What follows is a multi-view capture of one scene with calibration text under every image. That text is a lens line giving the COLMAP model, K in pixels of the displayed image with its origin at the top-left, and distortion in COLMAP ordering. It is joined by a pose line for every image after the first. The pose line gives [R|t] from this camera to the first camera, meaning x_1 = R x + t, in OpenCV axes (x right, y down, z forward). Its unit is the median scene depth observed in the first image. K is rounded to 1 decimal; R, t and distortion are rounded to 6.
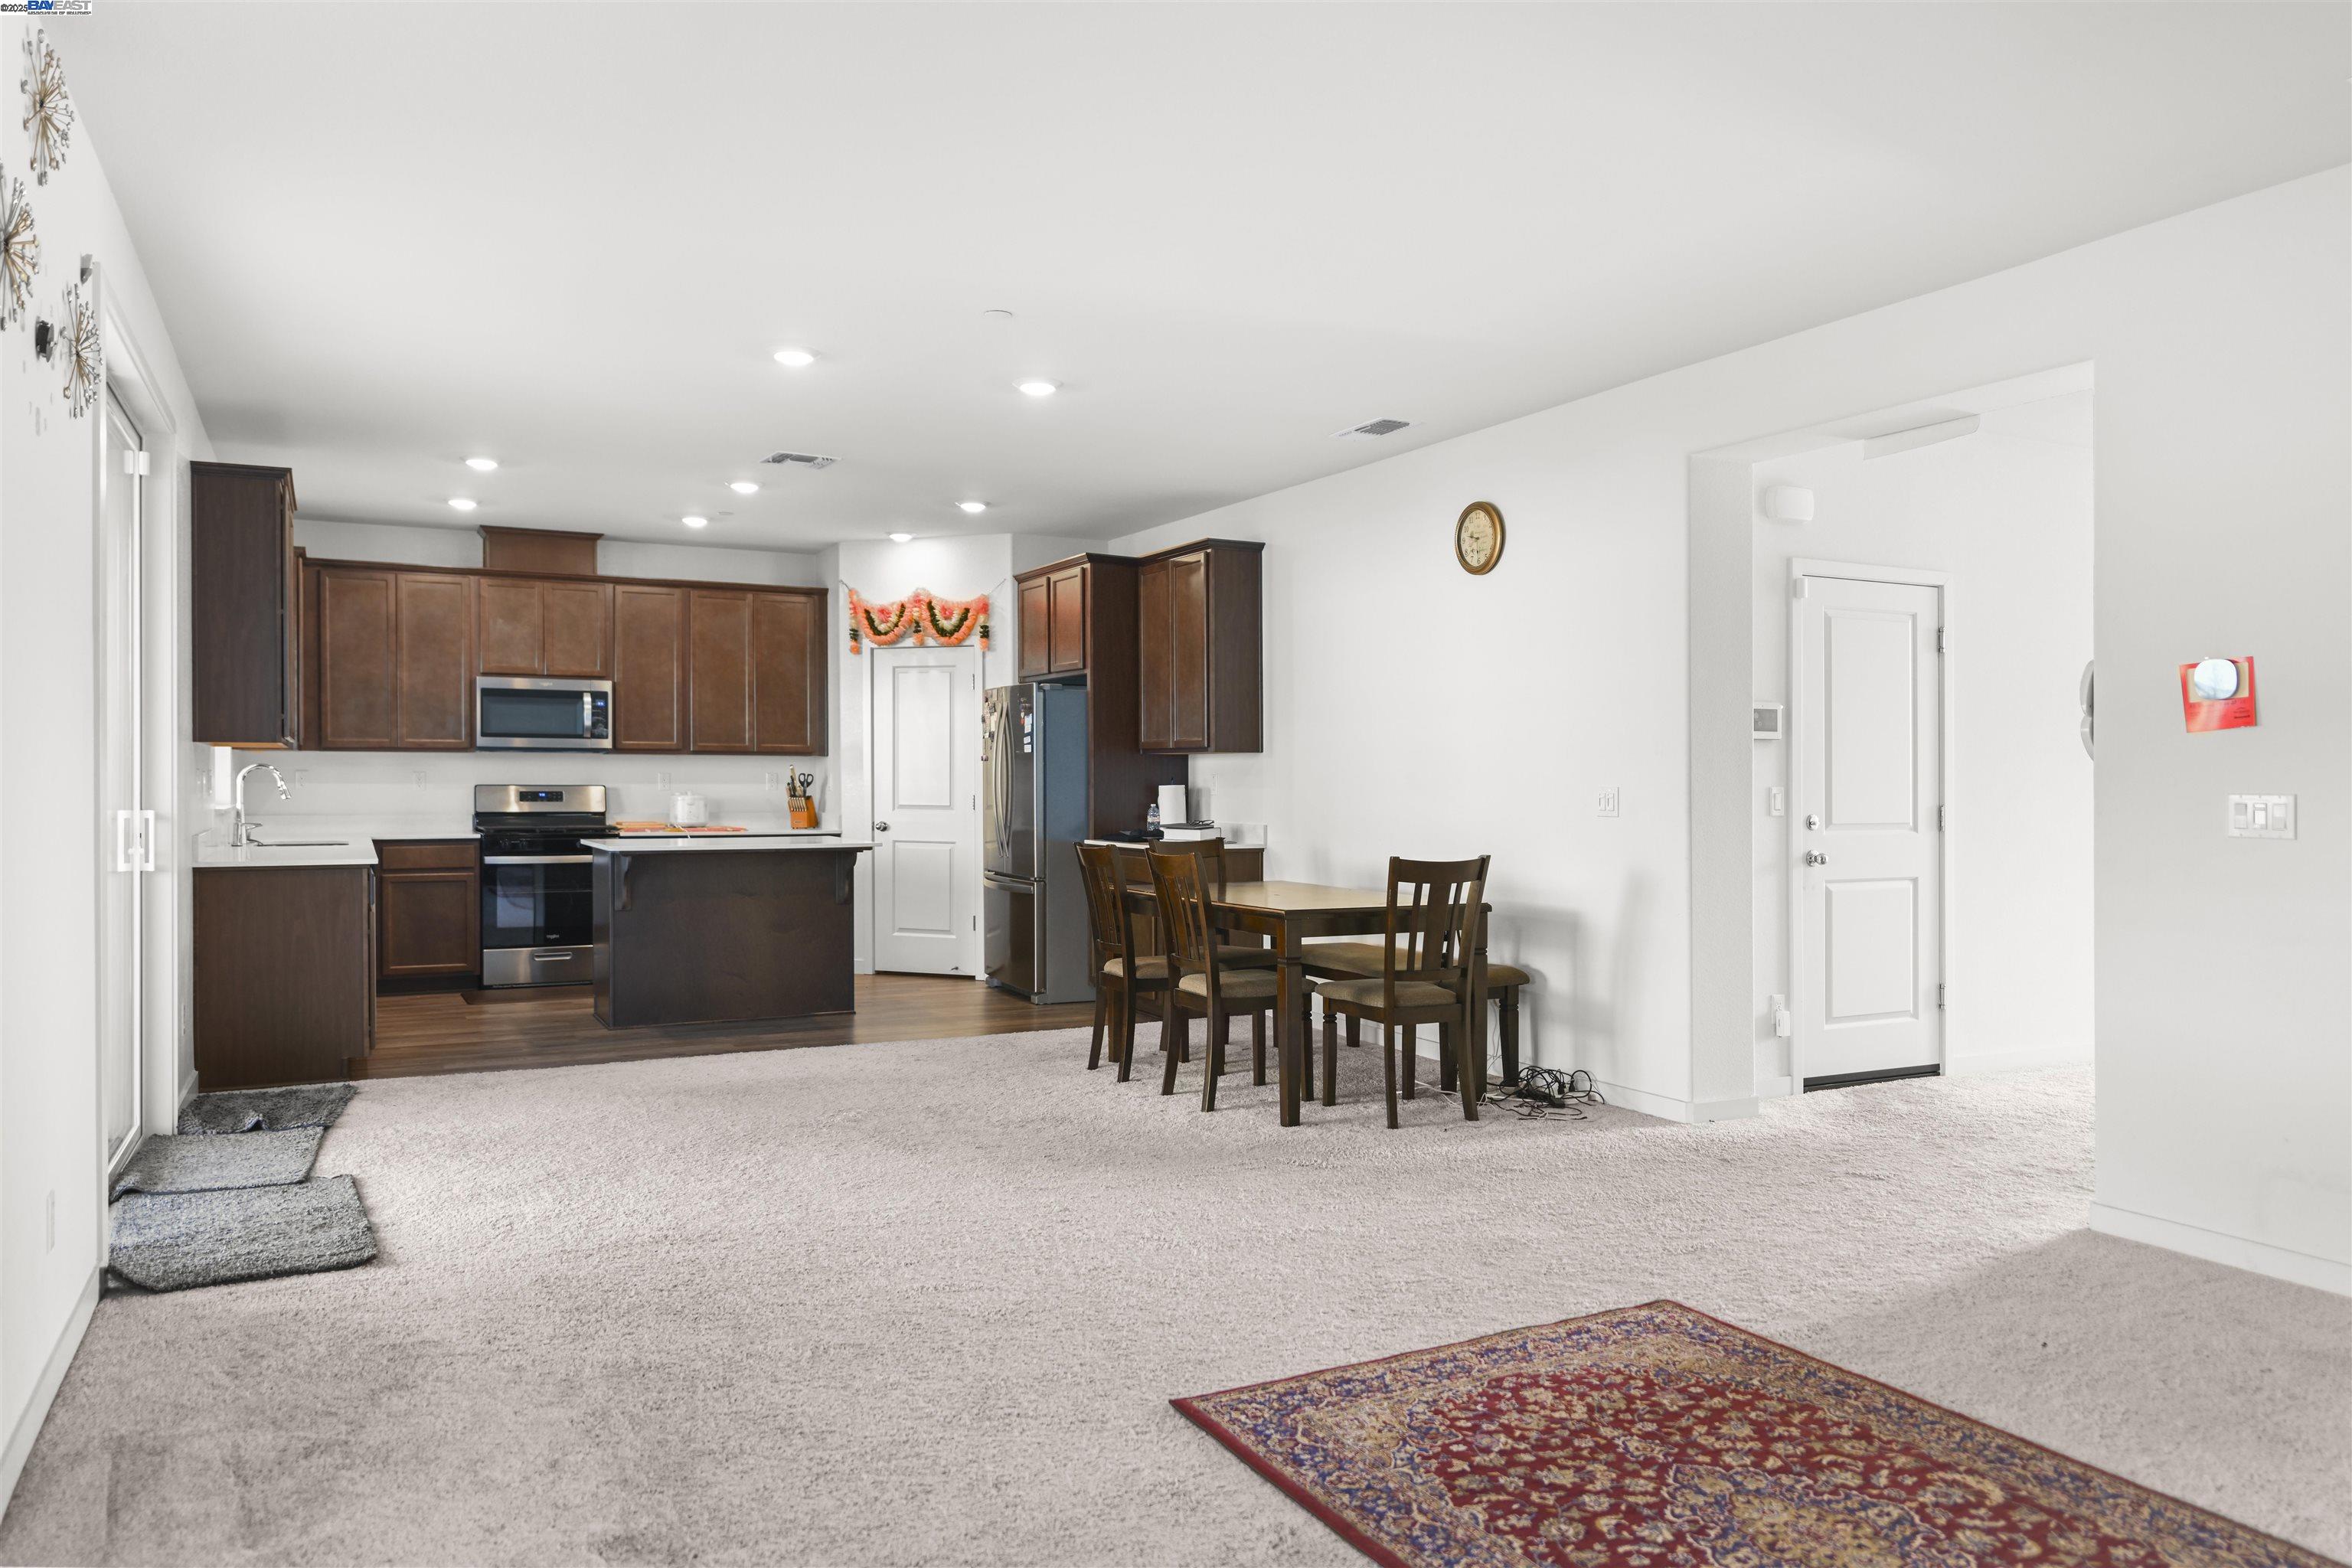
lens RADIAL K [[1605.2, 0, 1218.3], [0, 1605.2, 804.1], [0, 0, 1]] dist [-0.005015, -0.002086]
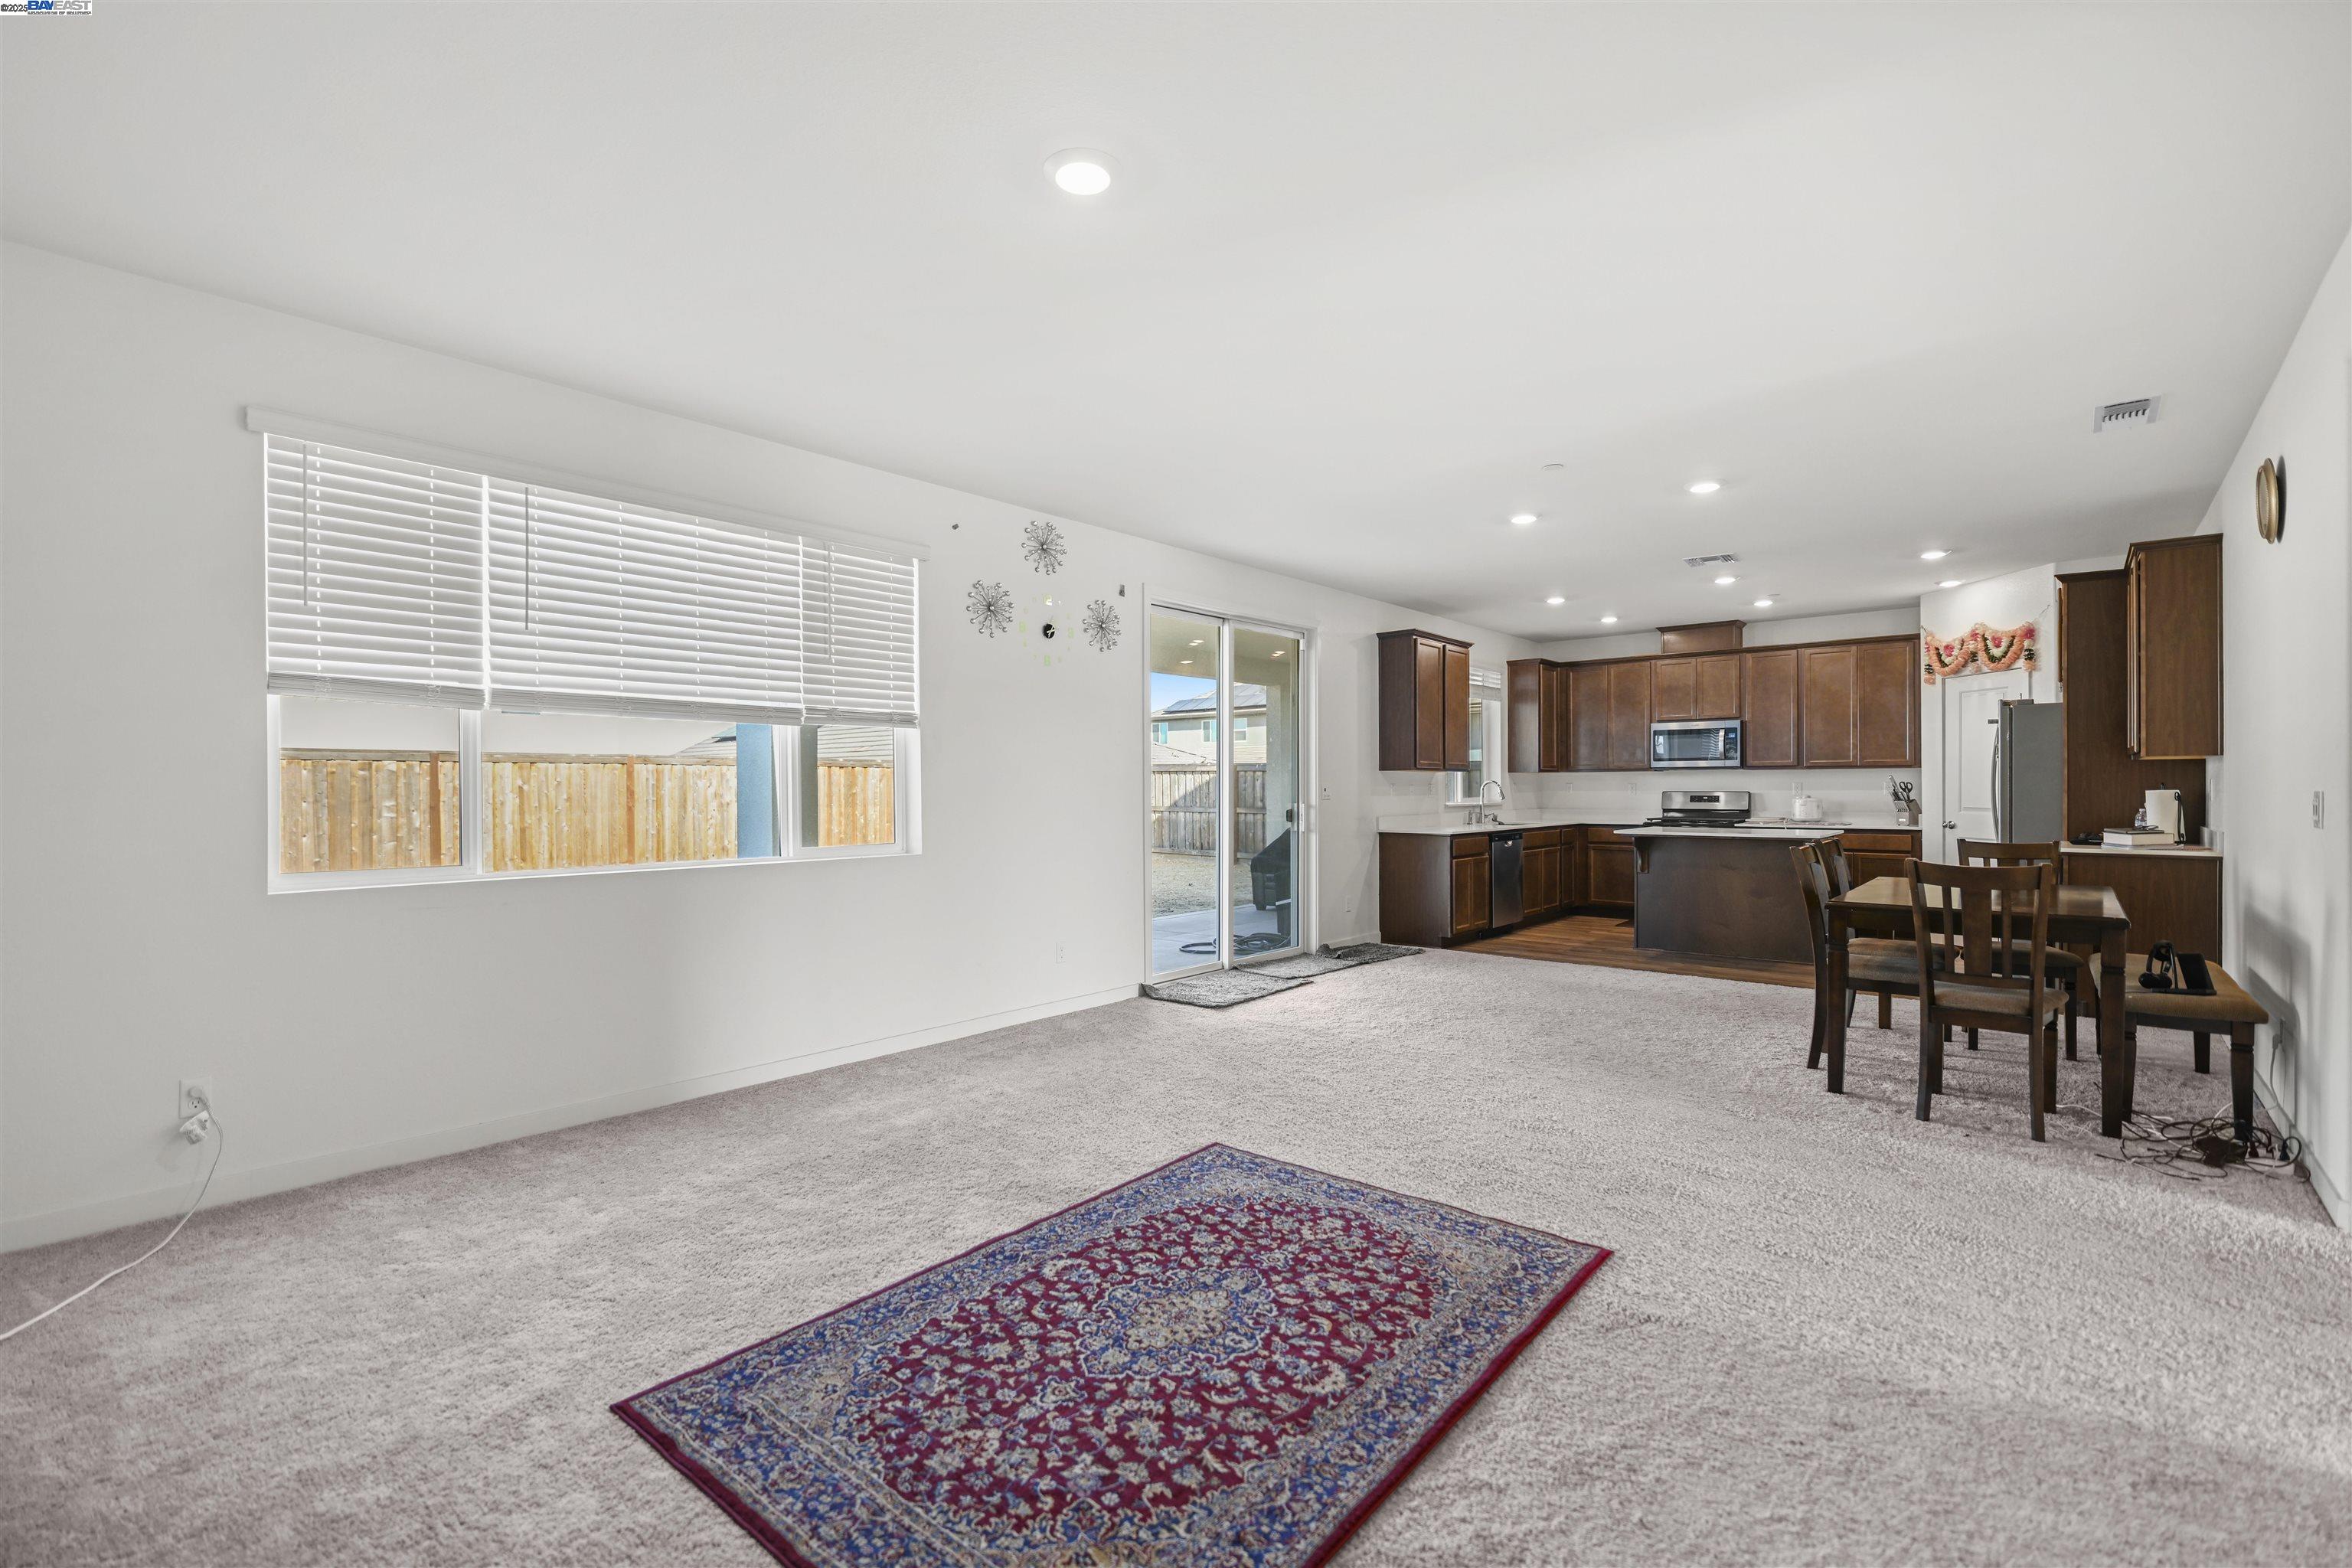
lens RADIAL K [[1056.3, 0, 1174.1], [0, 1056.3, 795.5], [0, 0, 1]] dist [0.000486, 0.000020]
pose [[0.355757, 0.002041, -0.934576, 0.350315], [-0.009293, 0.999956, -0.001353, -0.001974], [0.934532, 0.009167, 0.355761, 0.183898]]
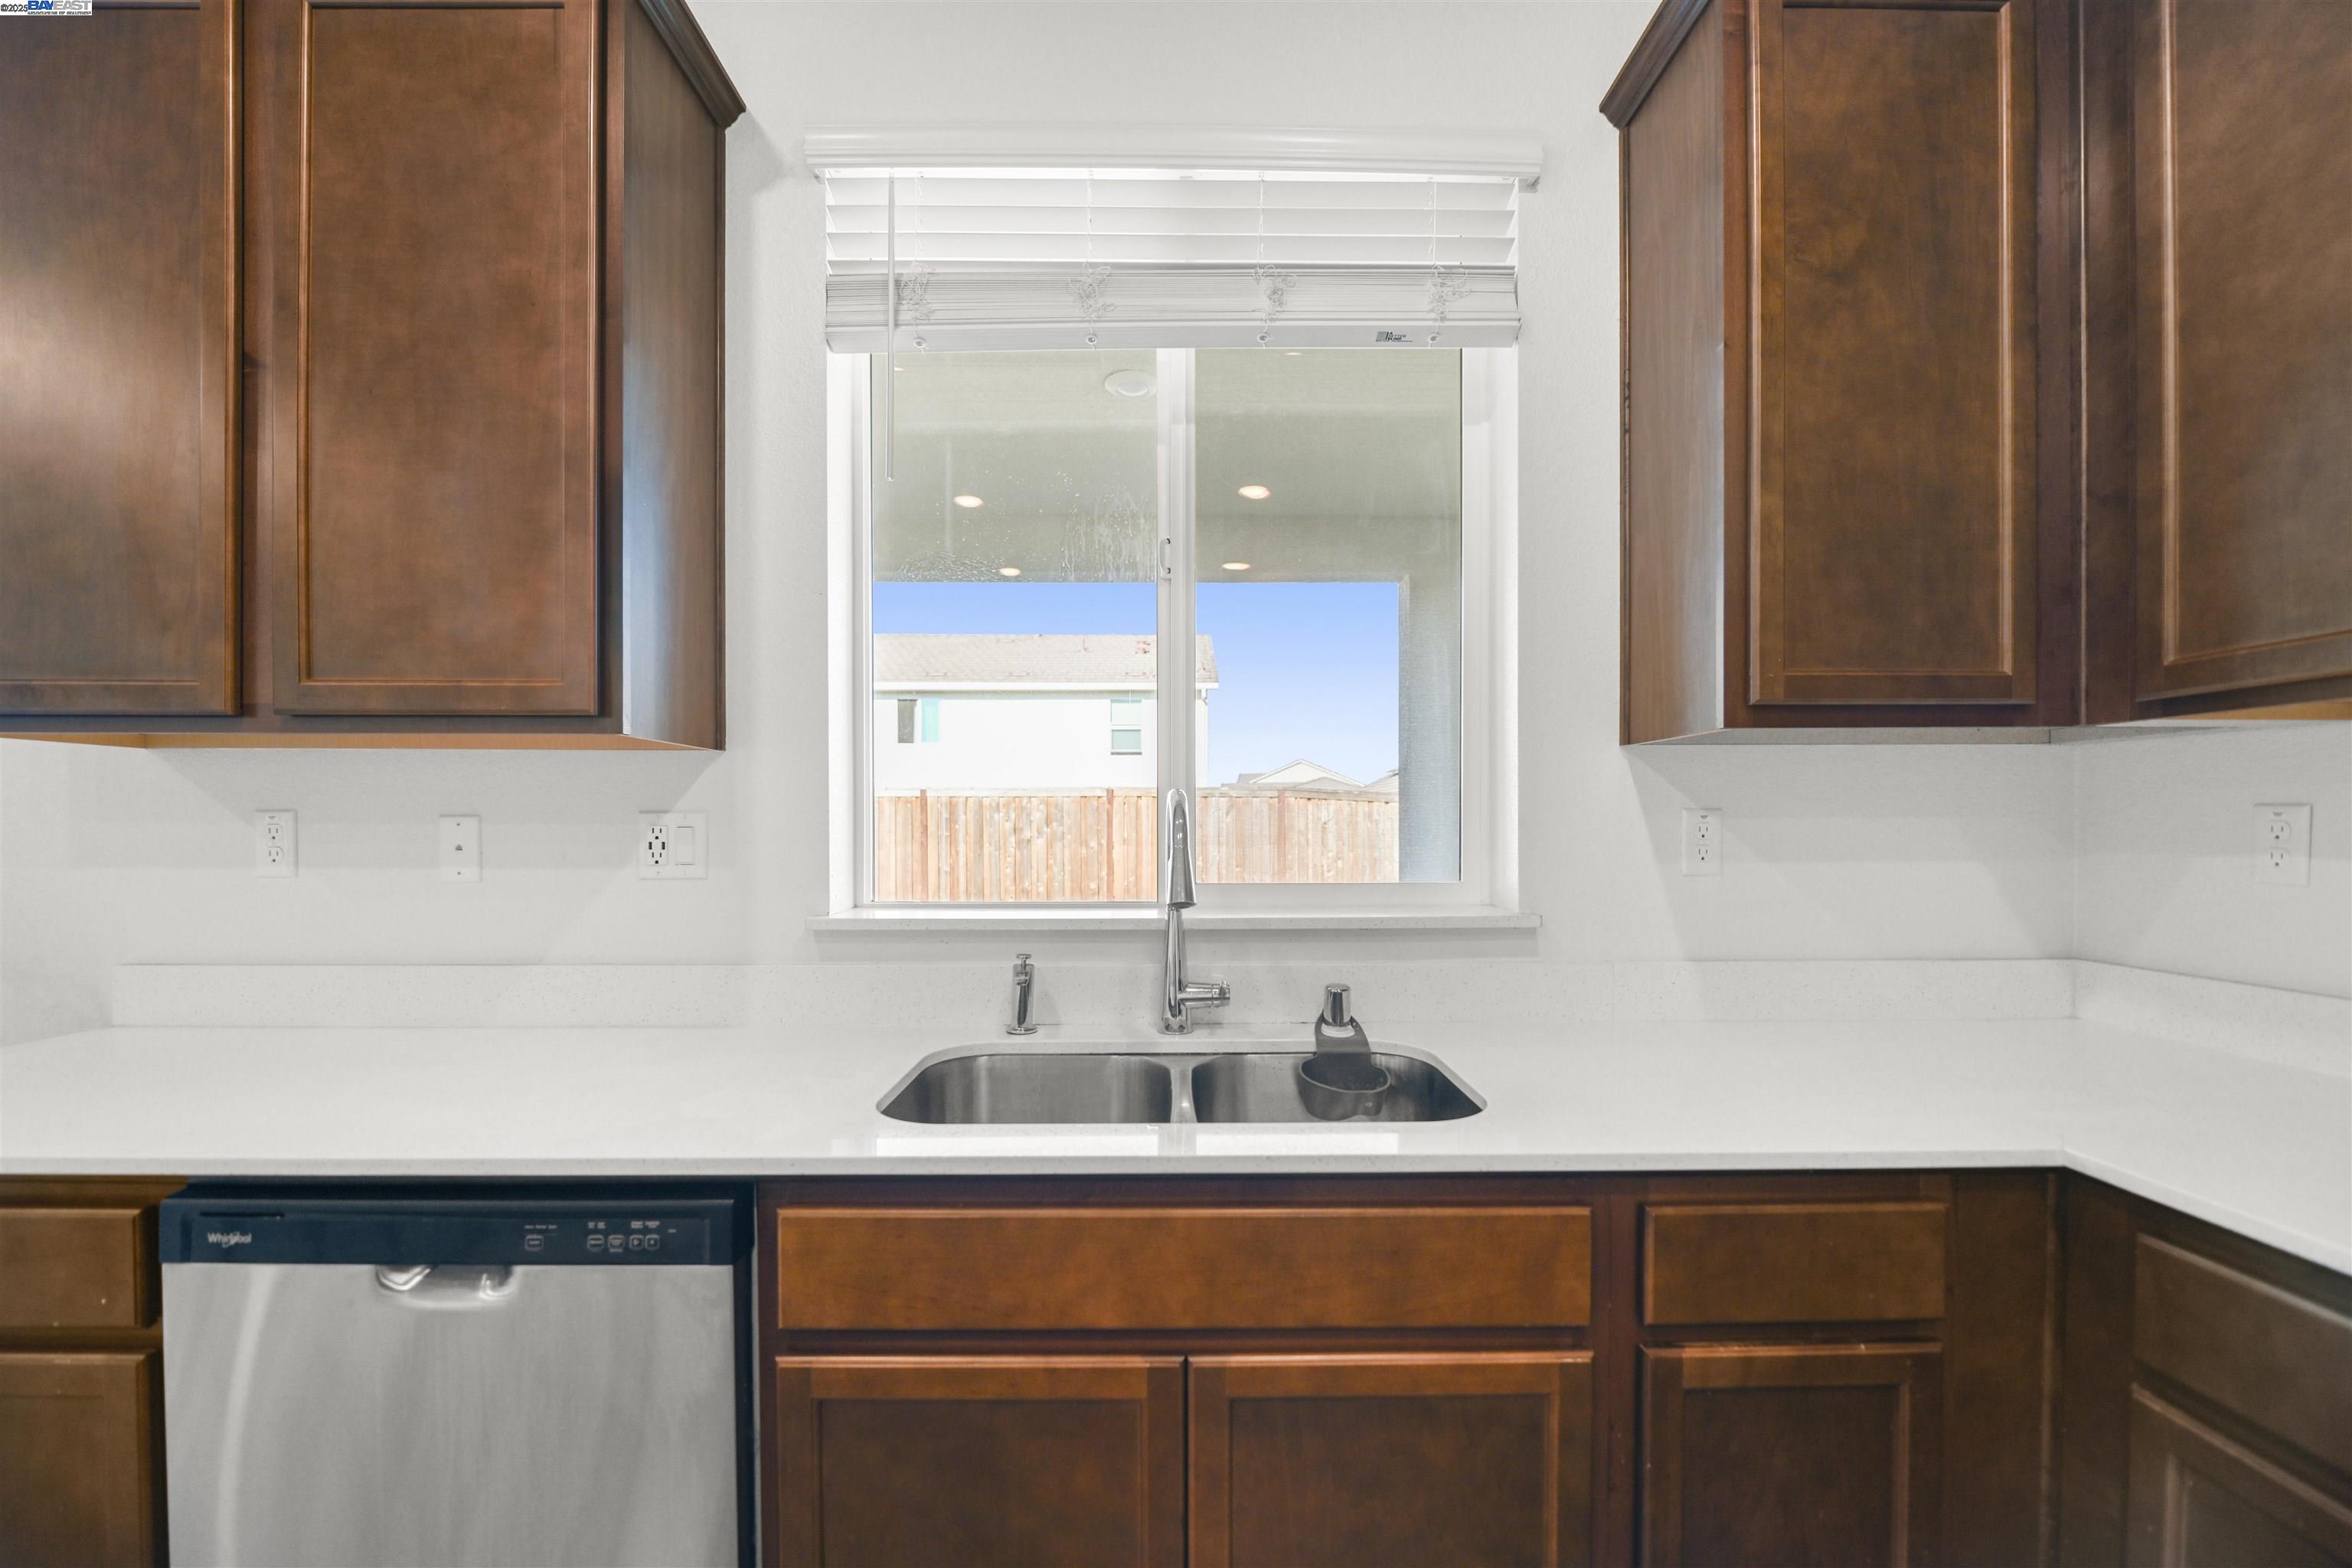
lens RADIAL K [[944.7, 0, 1177.5], [0, 944.7, 835.9], [0, 0, 1]] dist [-0.013018, -0.000153]
pose [[-0.465704, 0.007296, -0.884911, -0.366184], [-0.015313, 0.999750, 0.016301, -0.015744], [0.884808, 0.021142, -0.465475, 0.909090]]
